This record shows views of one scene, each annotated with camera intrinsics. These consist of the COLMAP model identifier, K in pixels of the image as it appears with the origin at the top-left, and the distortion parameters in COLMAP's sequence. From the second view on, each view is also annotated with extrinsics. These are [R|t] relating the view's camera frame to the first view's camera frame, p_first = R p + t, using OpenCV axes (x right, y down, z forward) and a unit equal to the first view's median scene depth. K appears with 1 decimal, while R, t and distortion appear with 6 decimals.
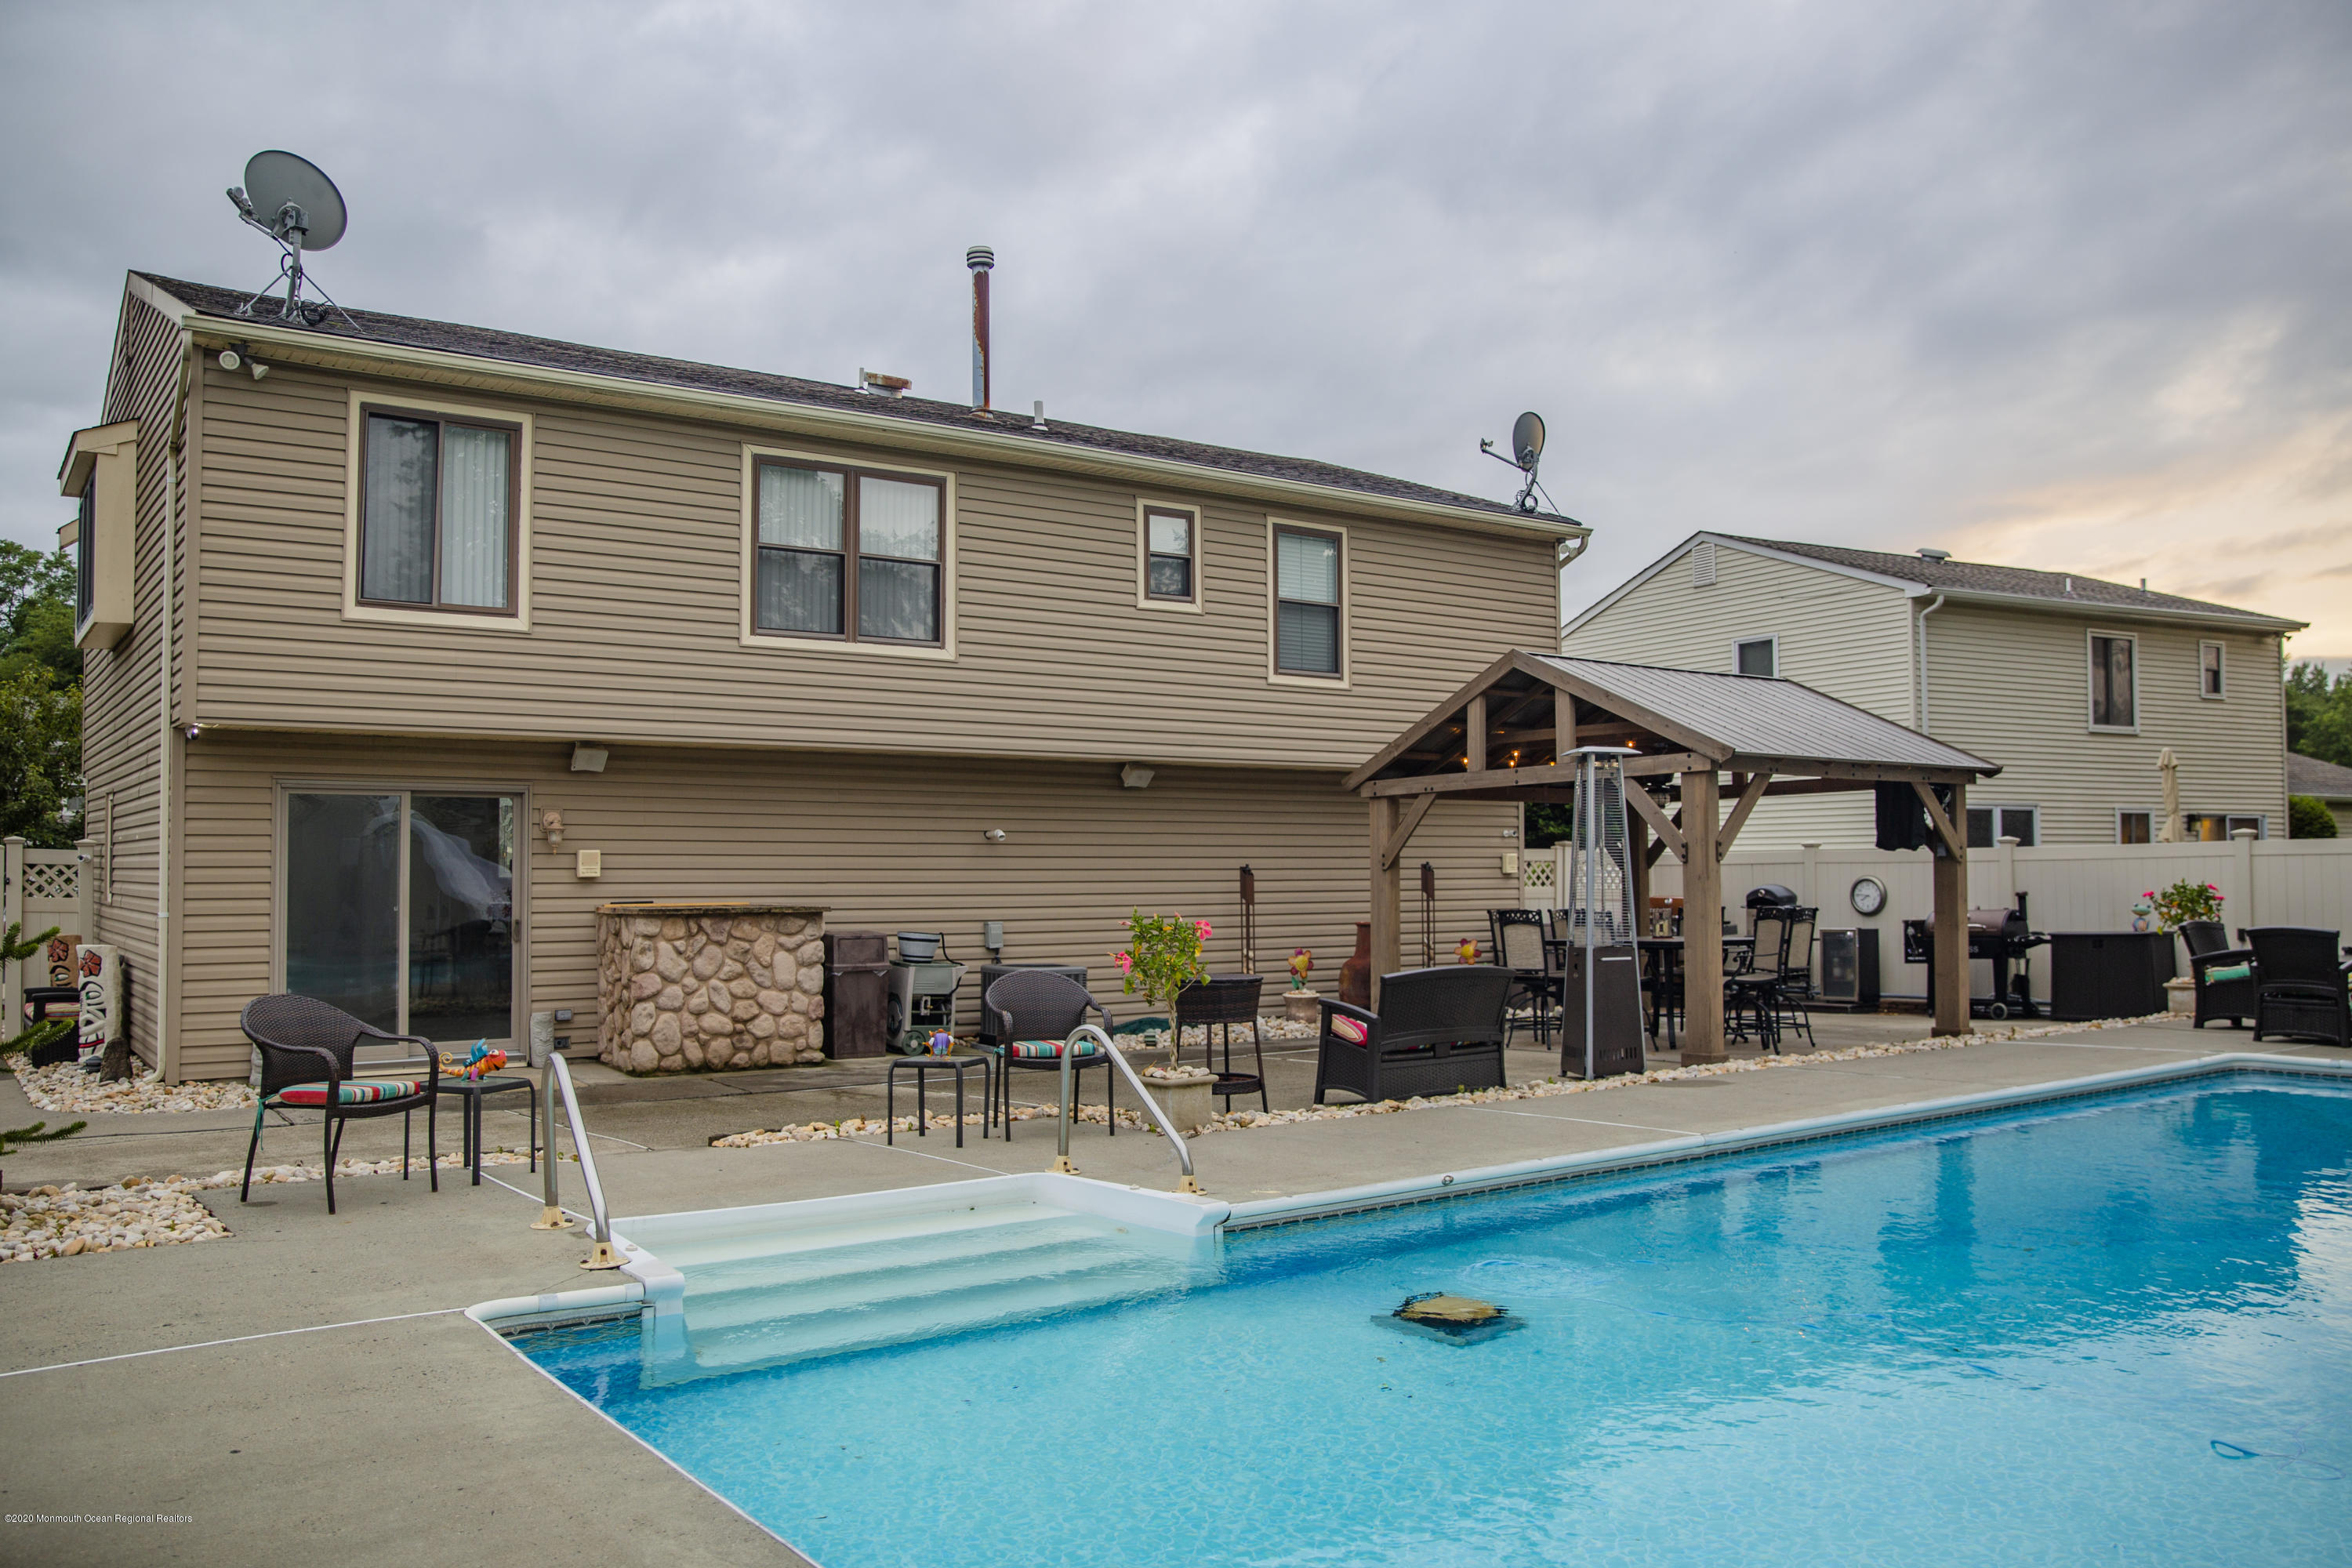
lens RADIAL K [[1863.8, 0, 1177.5], [0, 1863.8, 784.1], [0, 0, 1]] dist [-0.038713, 0.016723]
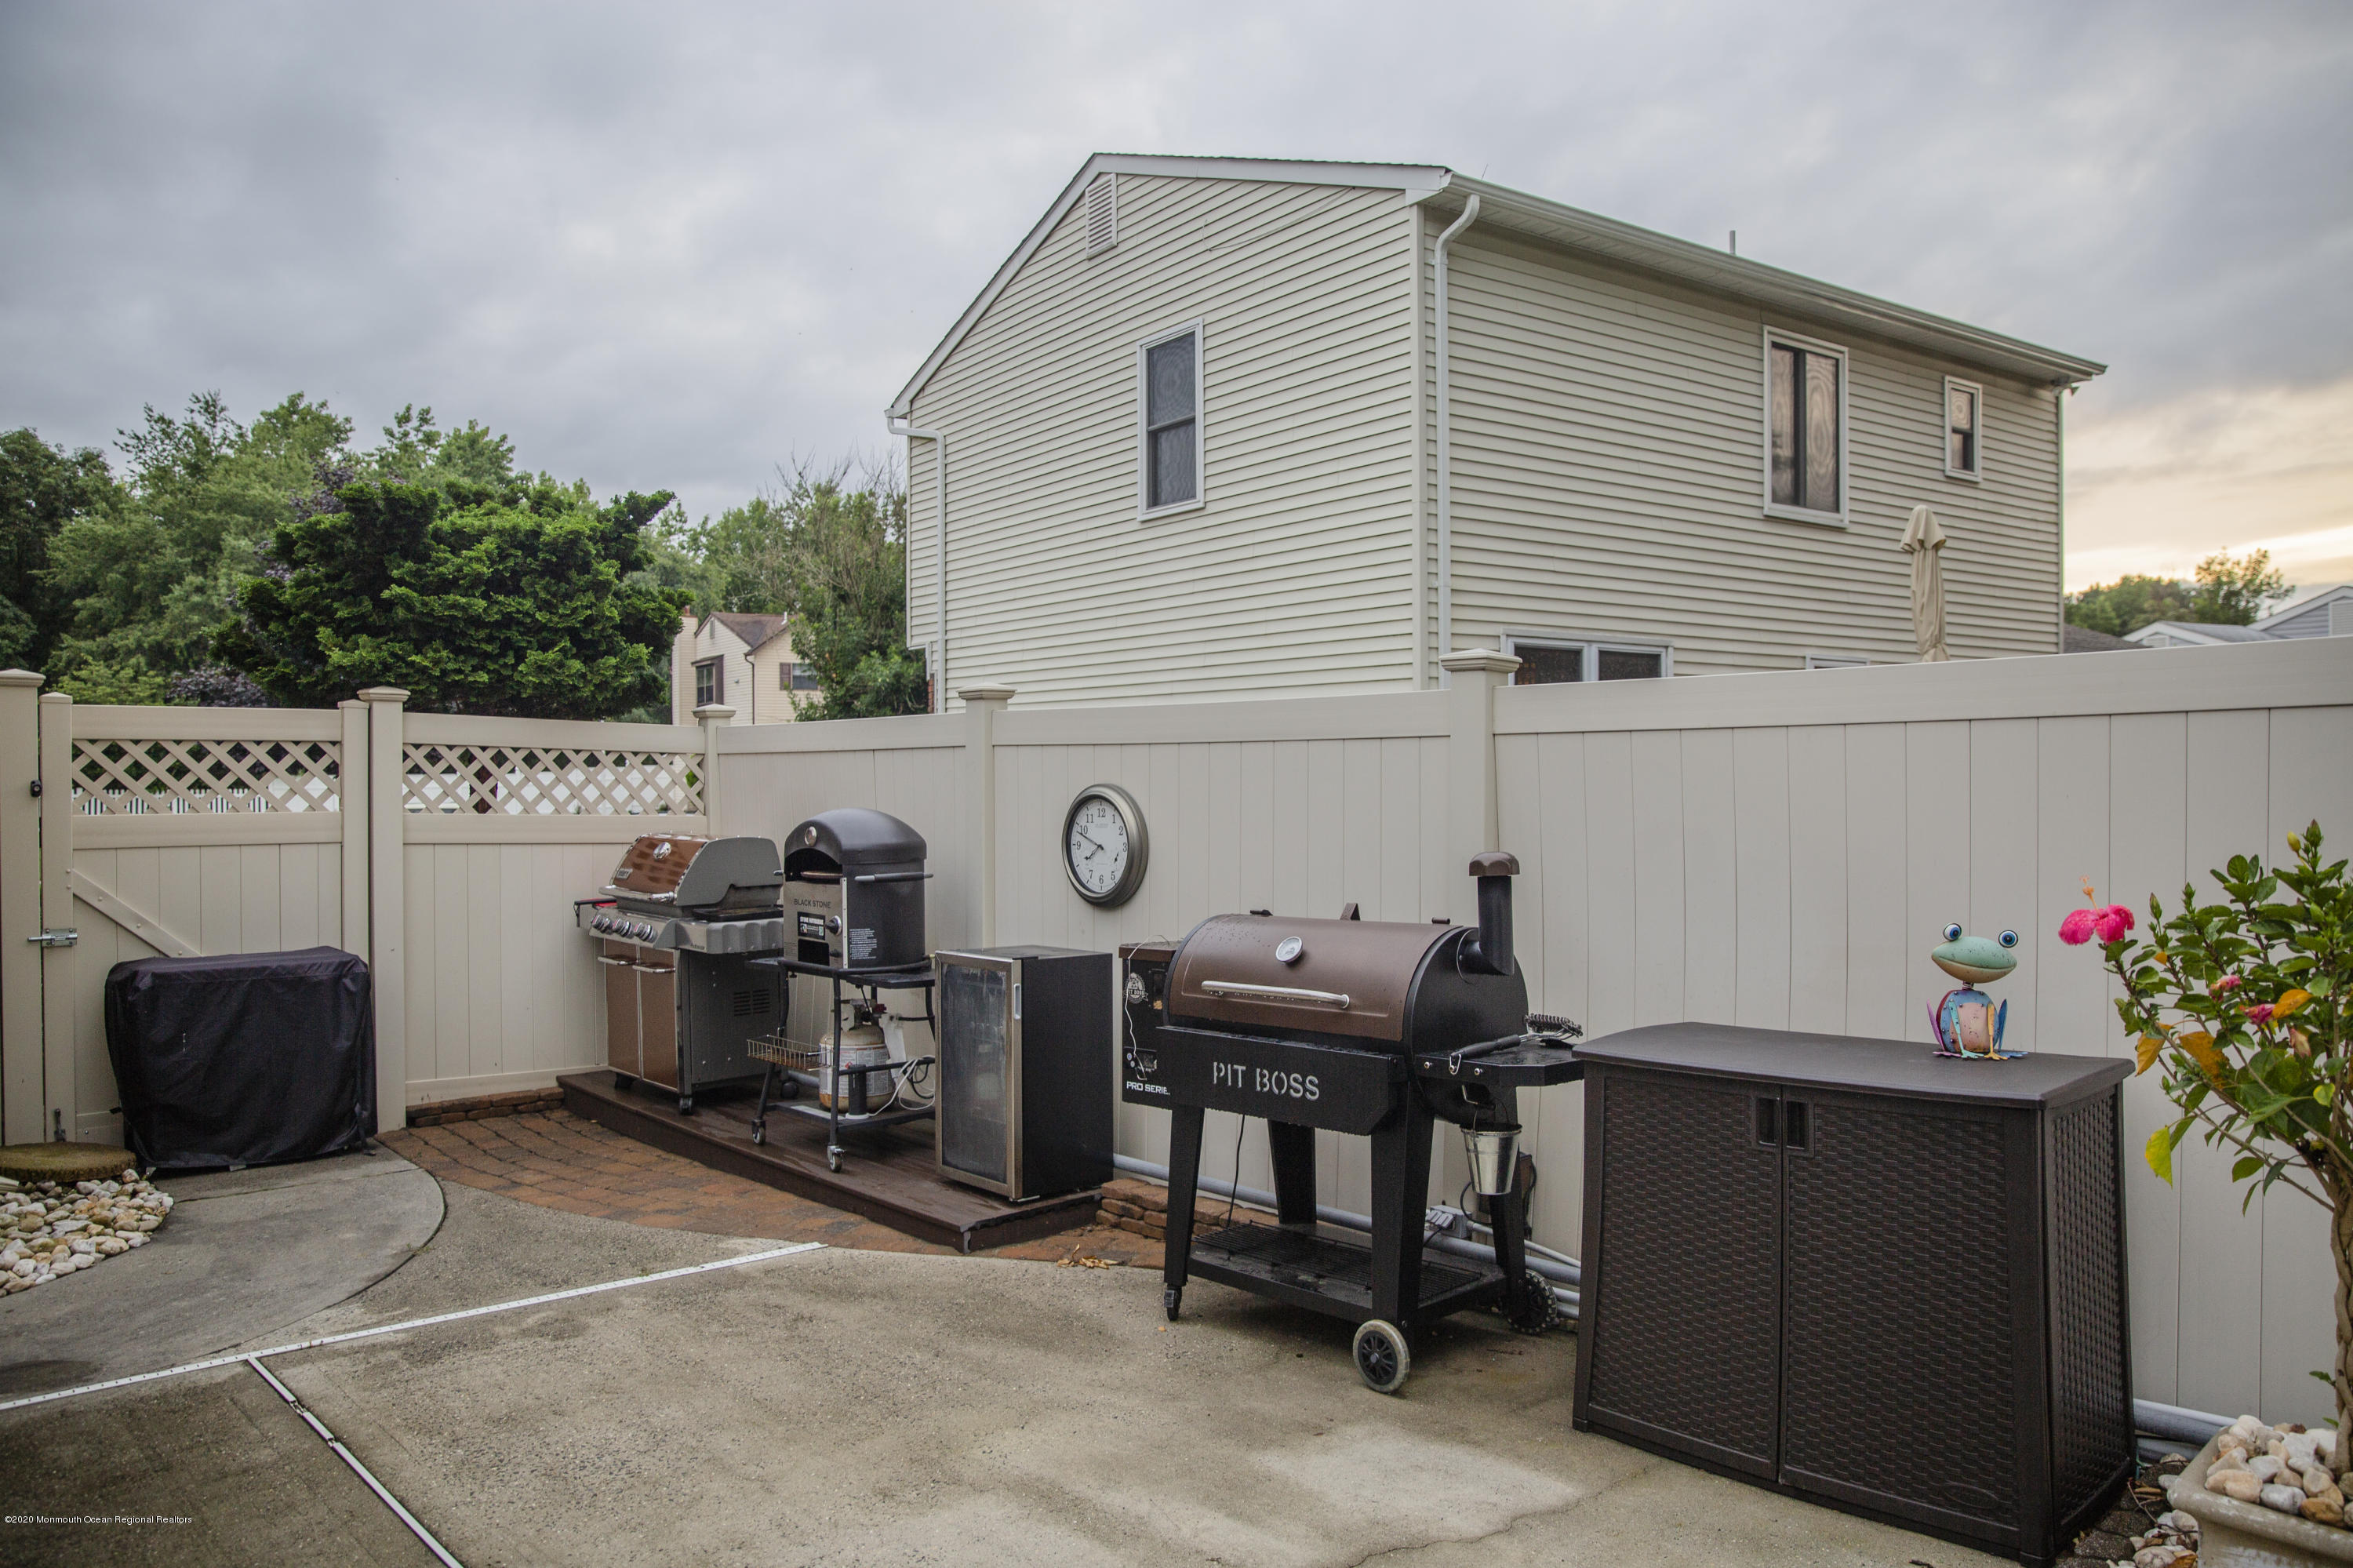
lens RADIAL K [[1581.4, 0, 1193.3], [0, 1581.4, 784.1], [0, 0, 1]] dist [-0.059857, -0.000512]
pose [[0.993806, -0.004751, 0.111028, 0.447655], [-0.001344, 0.998499, 0.054762, 0.043059], [-0.111121, -0.054572, 0.992307, 0.908008]]
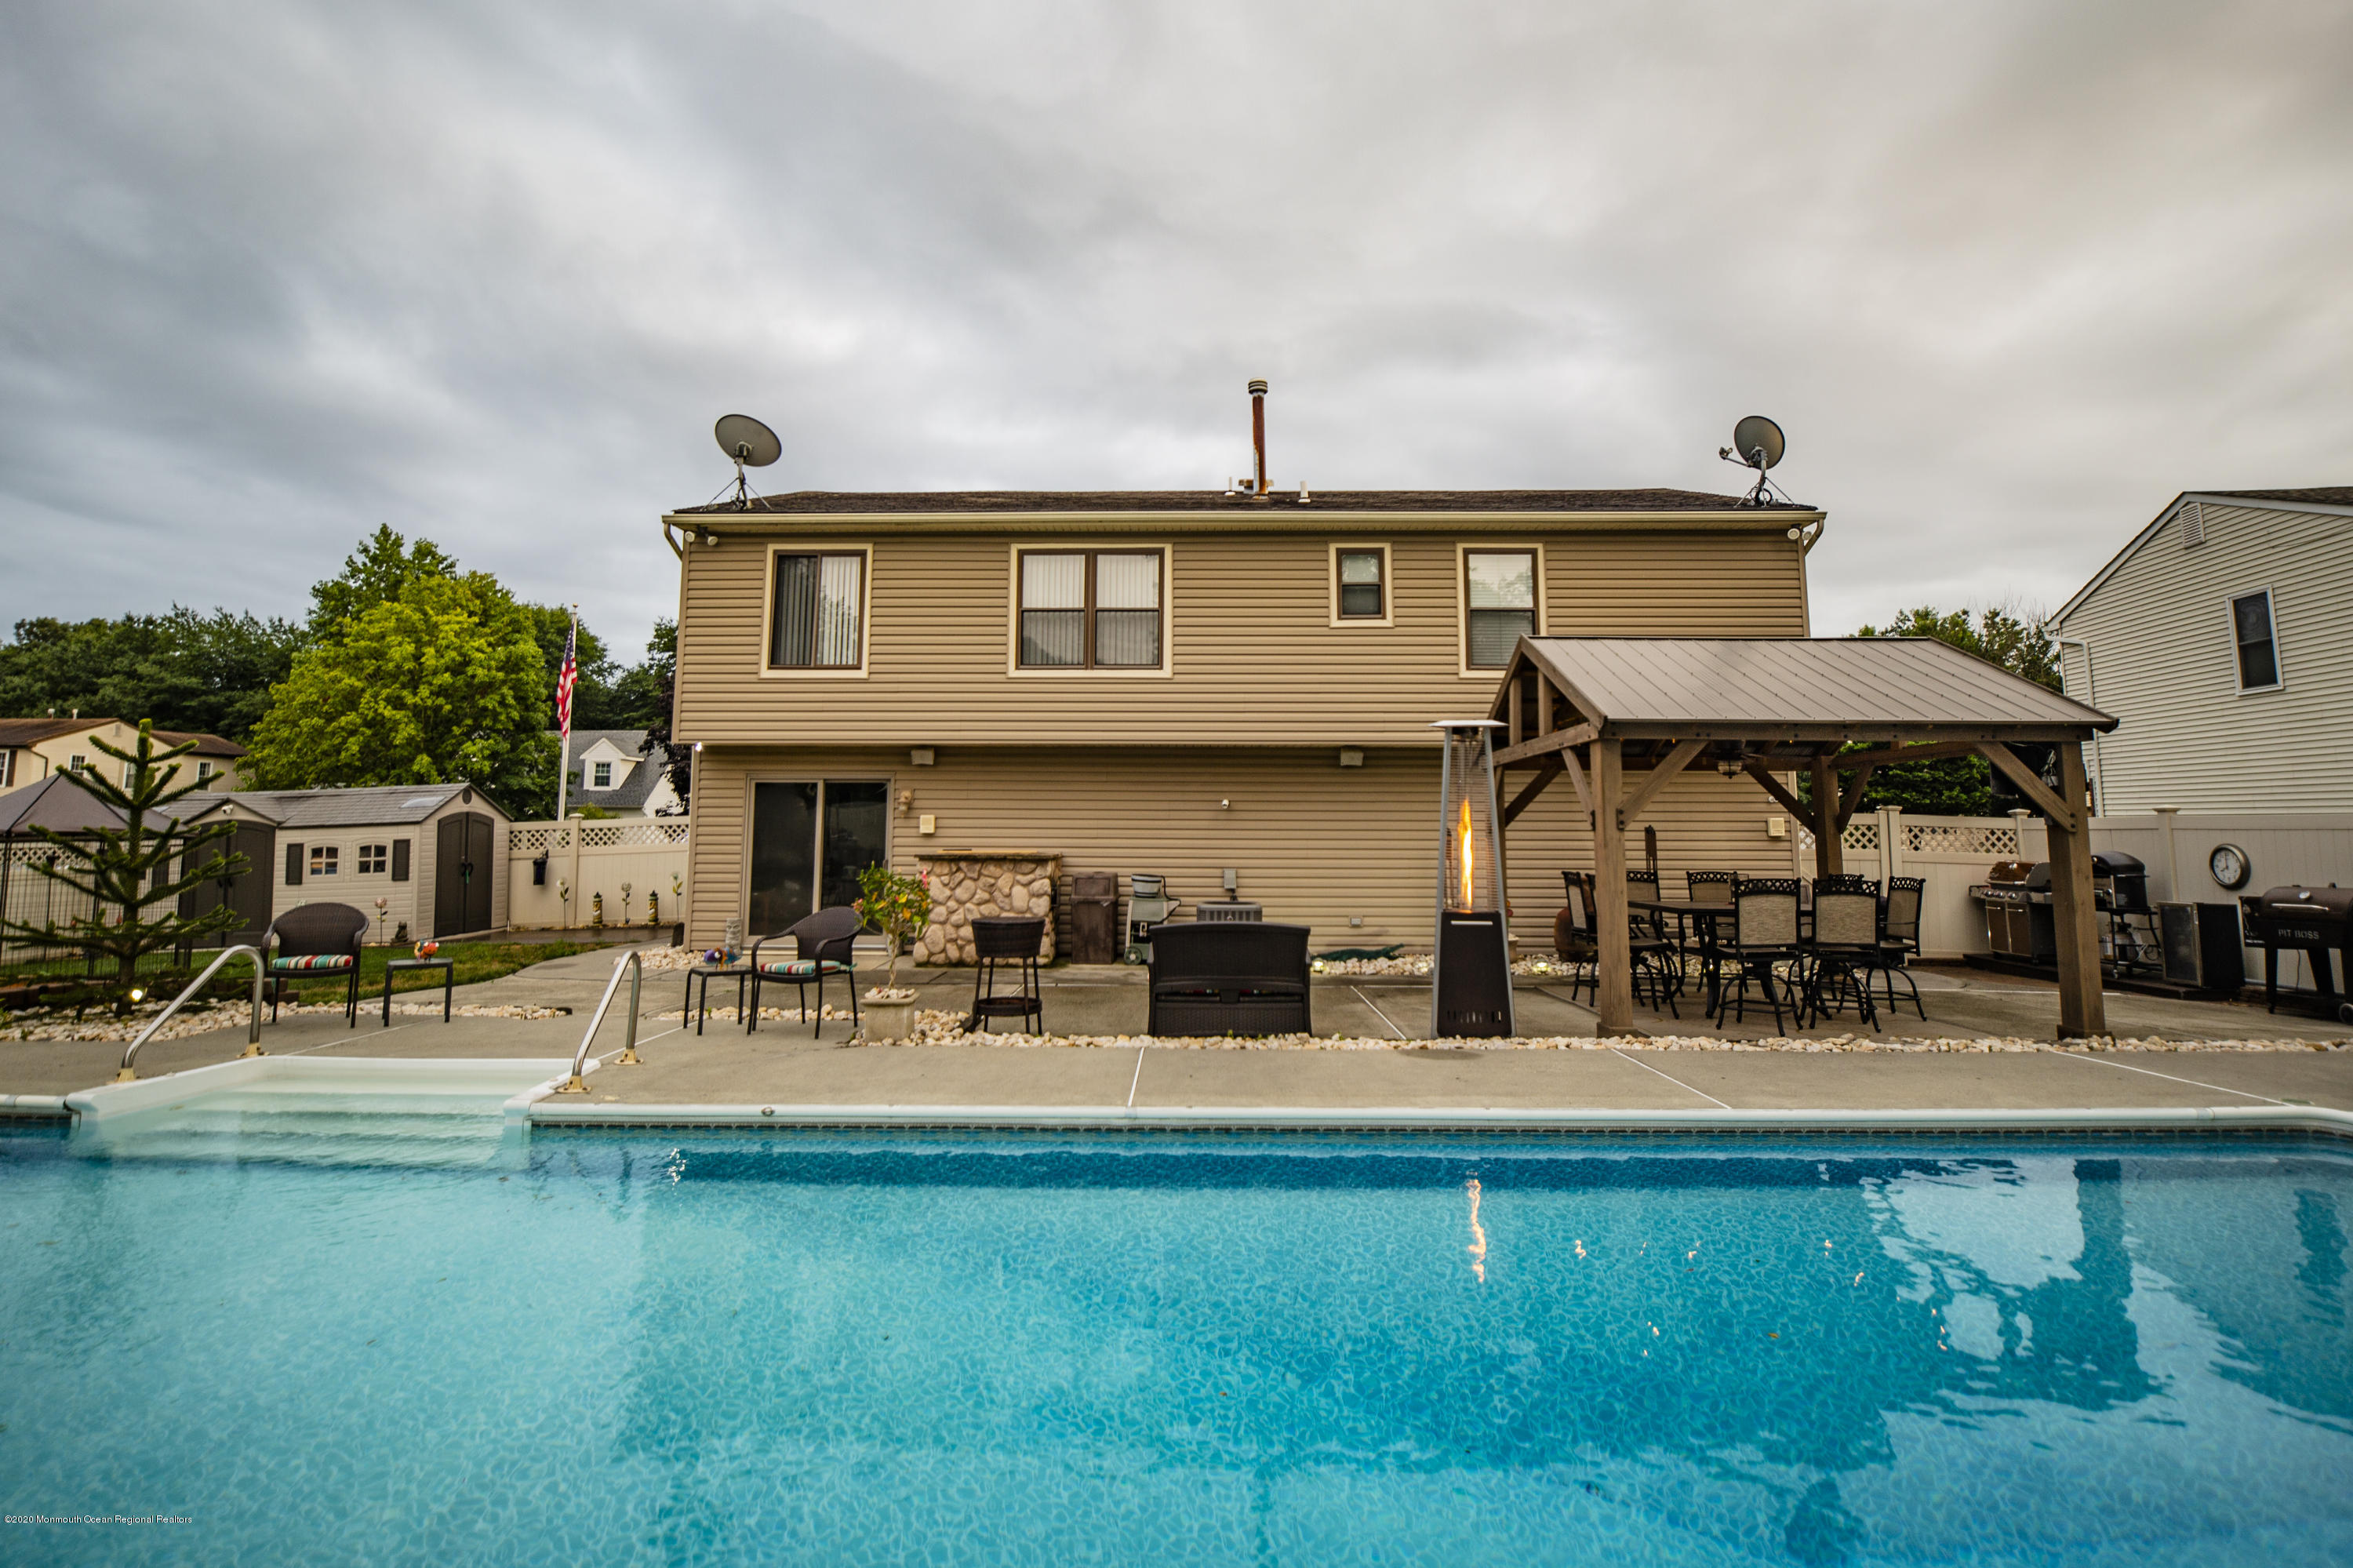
lens RADIAL K [[1194.6, 0, 1200.4], [0, 1194.6, 667.6], [0, 0, 1]] dist [0.002584, -0.006053]
pose [[0.795467, -0.075863, -0.601229, 0.414387], [0.021696, 0.995062, -0.096853, 0.012433], [0.605608, 0.063999, 0.793185, 0.296111]]
